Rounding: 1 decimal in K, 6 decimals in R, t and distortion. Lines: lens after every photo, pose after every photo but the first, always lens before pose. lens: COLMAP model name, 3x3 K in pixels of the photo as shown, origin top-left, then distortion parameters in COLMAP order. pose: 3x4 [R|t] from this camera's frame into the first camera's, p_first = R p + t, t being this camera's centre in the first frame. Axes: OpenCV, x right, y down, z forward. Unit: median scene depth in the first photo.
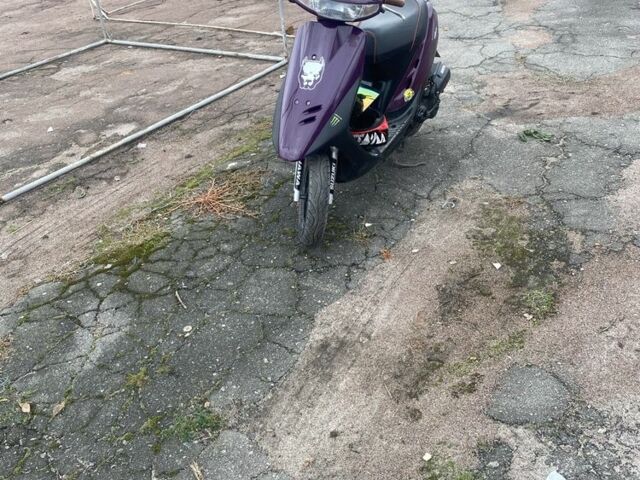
lens RADIAL K [[649.4, 0, 320.2], [0, 649.4, 241.4], [0, 0, 1]] dist [0.022084, 0.000000]
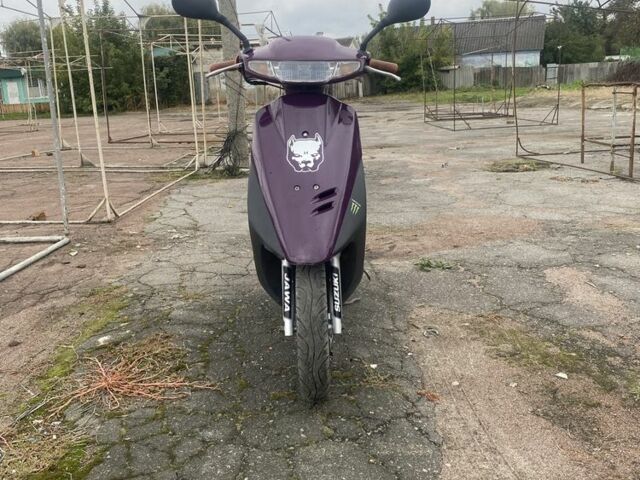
lens RADIAL K [[649.4, 0, 316.8], [0, 649.4, 237.1], [0, 0, 1]] dist [0.022084, 0.000000]
pose [[0.849041, -0.054354, 0.525523, -0.325698], [0.244987, 0.921793, -0.300465, 0.039855], [-0.468092, 0.383853, 0.795956, 0.381276]]
